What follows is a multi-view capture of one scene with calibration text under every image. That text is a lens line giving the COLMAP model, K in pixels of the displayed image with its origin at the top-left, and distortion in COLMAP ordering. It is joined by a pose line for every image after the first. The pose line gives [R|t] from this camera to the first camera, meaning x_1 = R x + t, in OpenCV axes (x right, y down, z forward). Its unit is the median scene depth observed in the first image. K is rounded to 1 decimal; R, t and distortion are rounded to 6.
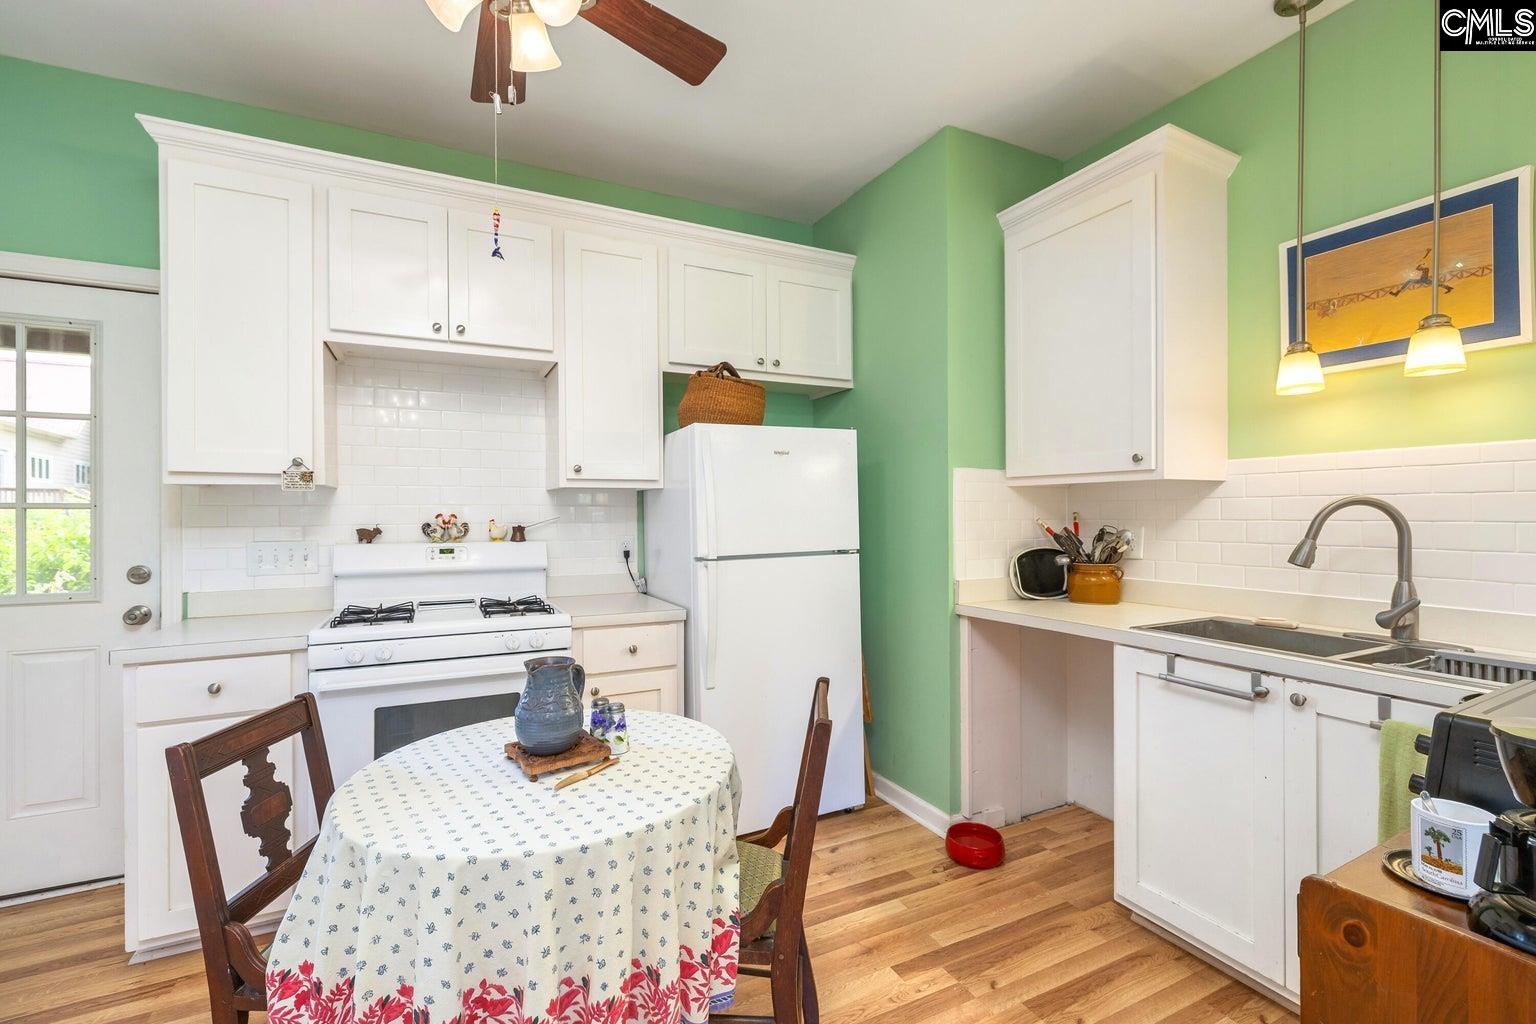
lens RADIAL K [[657.4, 0, 762.5], [0, 657.4, 512.1], [0, 0, 1]] dist [-0.001391, 0.000648]
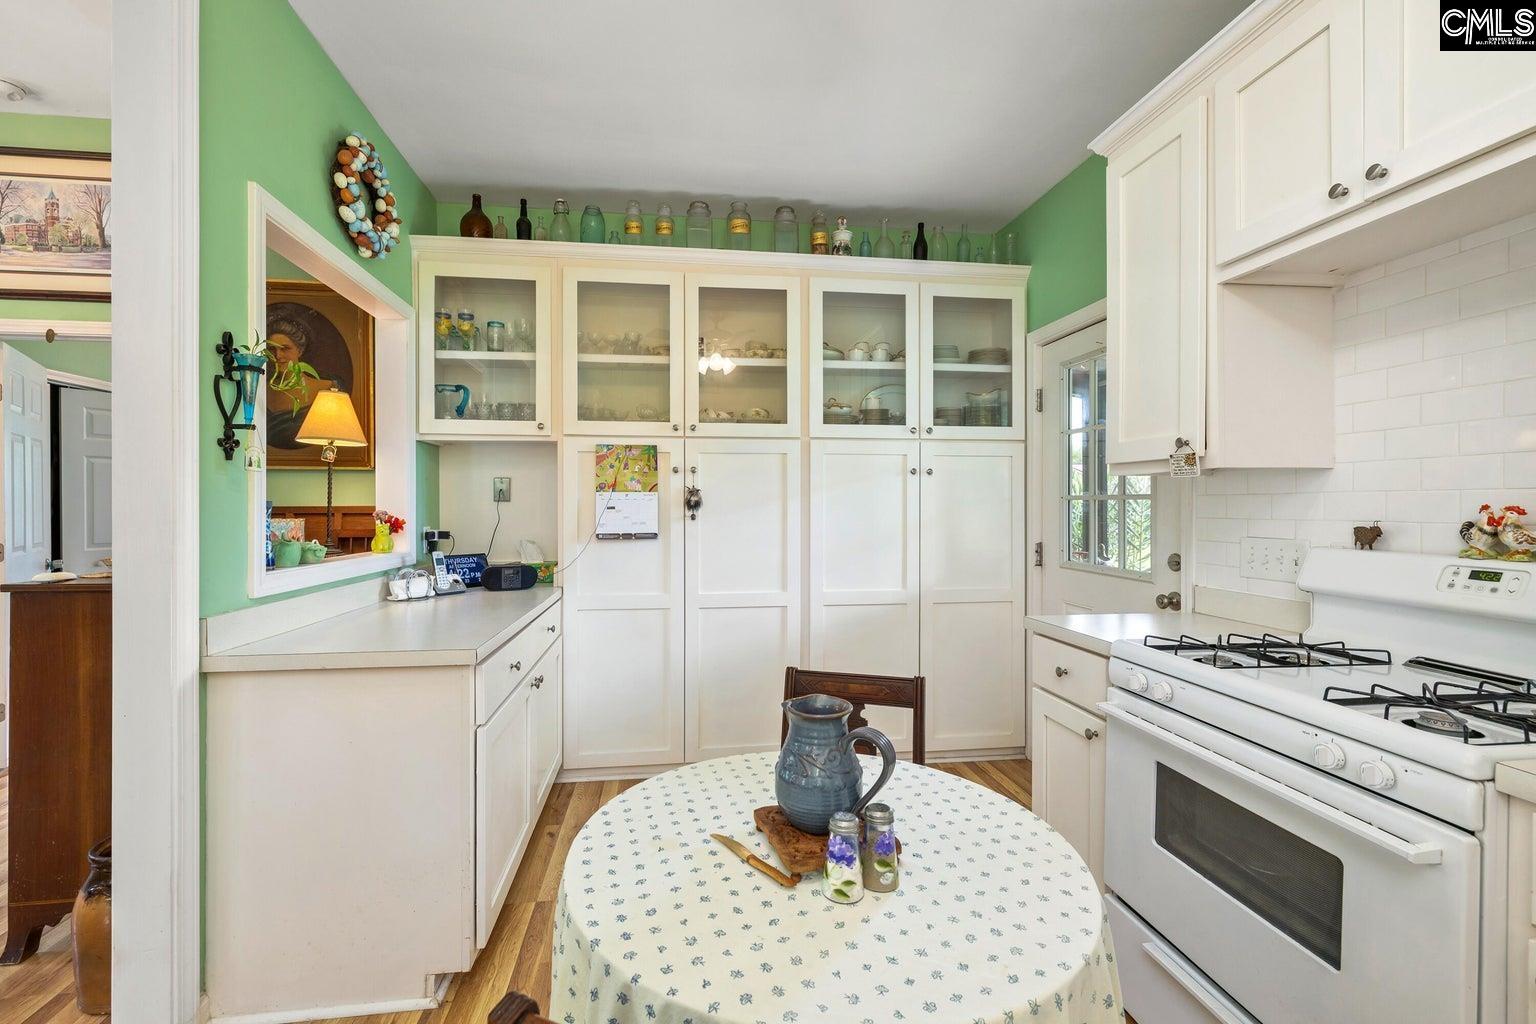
lens RADIAL K [[657.4, 0, 768.8], [0, 657.4, 511.3], [0, 0, 1]] dist [-0.001391, 0.000648]
pose [[-0.324517, 0.016741, -0.945732, 0.259310], [0.003948, 0.999859, 0.016345, -0.004466], [0.945872, 0.001571, -0.324537, 0.773351]]
